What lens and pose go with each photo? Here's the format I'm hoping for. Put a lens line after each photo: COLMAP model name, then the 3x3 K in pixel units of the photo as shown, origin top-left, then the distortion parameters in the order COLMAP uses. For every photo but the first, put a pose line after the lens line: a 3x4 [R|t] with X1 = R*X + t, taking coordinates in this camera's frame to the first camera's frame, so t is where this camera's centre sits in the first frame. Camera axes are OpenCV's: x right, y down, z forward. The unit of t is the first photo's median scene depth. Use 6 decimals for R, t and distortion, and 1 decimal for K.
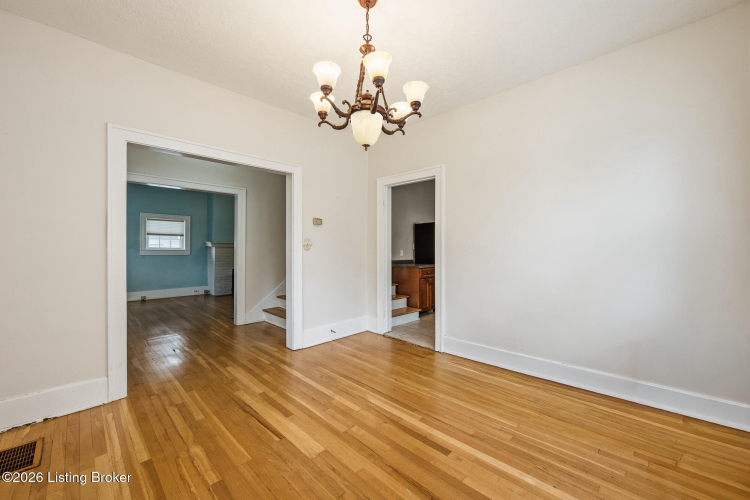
lens RADIAL K [[293.7, 0, 375.0], [0, 293.7, 250.0], [0, 0, 1]] dist [0.000050, 0.000025]
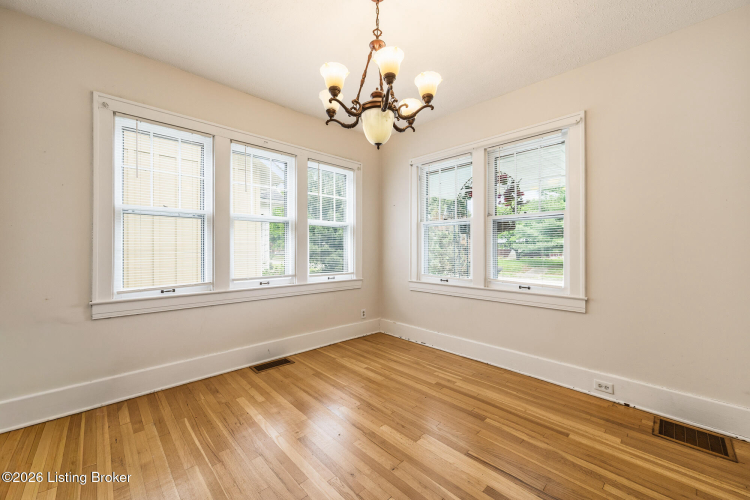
lens RADIAL K [[293.7, 0, 375.0], [0, 293.7, 250.0], [0, 0, 1]] dist [0.000050, 0.000025]
pose [[-0.999414, -0.003602, 0.034048, -0.014501], [-0.003335, 0.999963, 0.007916, -0.003922], [-0.034075, 0.007798, -0.999389, 0.535366]]
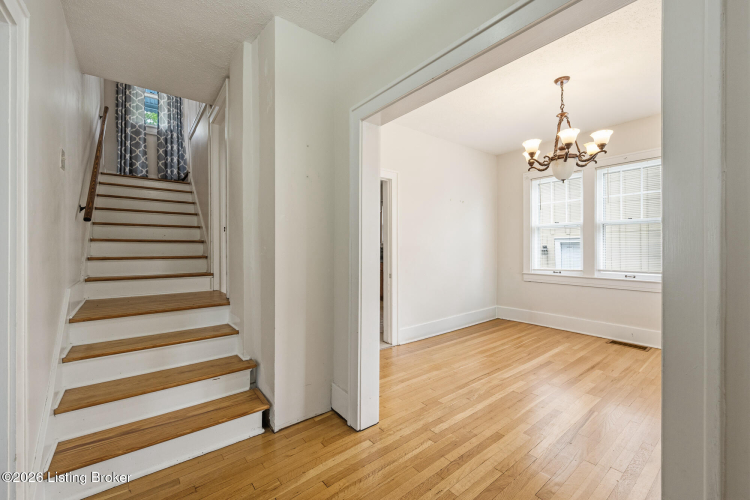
lens RADIAL K [[310.2, 0, 375.7], [0, 310.2, 245.9], [0, 0, 1]] dist [-0.000459, 0.000043]
pose [[0.129484, -0.001855, 0.991580, -0.463189], [0.010240, 0.999947, 0.000534, -0.009317], [-0.991529, 0.010085, 0.129496, 0.471303]]
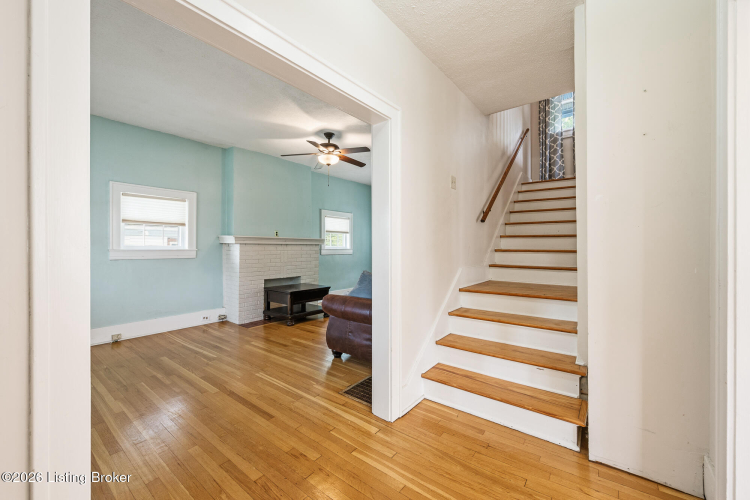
lens RADIAL K [[303.5, 0, 376.2], [0, 303.5, 245.7], [0, 0, 1]] dist [0.001284, 0.000091]
pose [[0.993415, -0.004780, 0.114476, -0.369968], [0.005881, 0.999940, -0.009284, 0.000627], [-0.114425, 0.009897, 0.993383, 0.379837]]
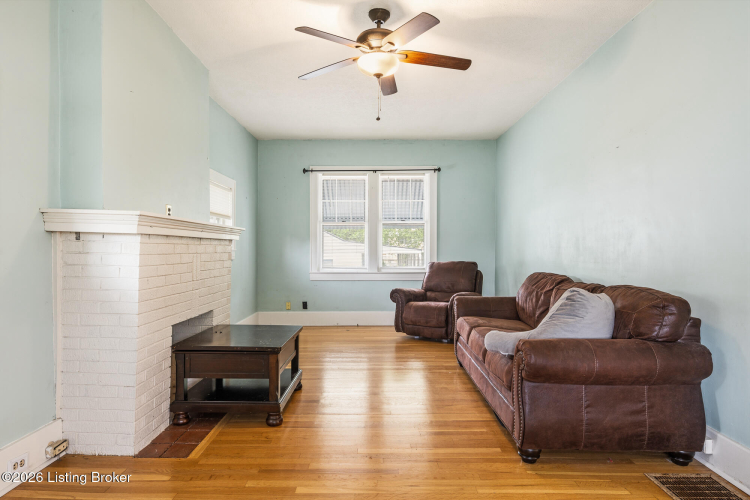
lens RADIAL K [[444.1, 0, 375.4], [0, 444.1, 246.5], [0, 0, 1]] dist [-0.002856, -0.000621]
pose [[0.714327, -0.001724, 0.699810, -0.715320], [0.005167, 0.999983, -0.002810, 0.000274], [-0.699793, 0.005623, 0.714324, 0.698890]]
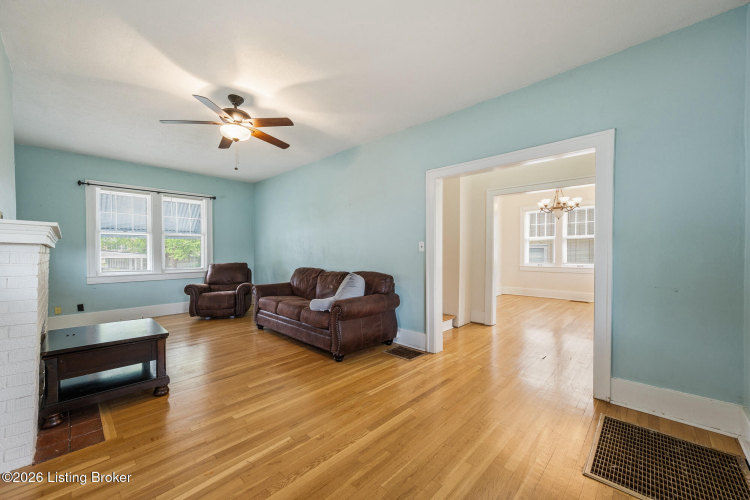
lens RADIAL K [[293.7, 0, 375.0], [0, 293.7, 250.0], [0, 0, 1]] dist [0.000050, 0.000025]
pose [[-0.017205, 0.002339, 0.999849, -0.845258], [0.006768, 0.999975, -0.002223, -0.004431], [-0.999829, 0.006729, -0.017221, 0.812359]]
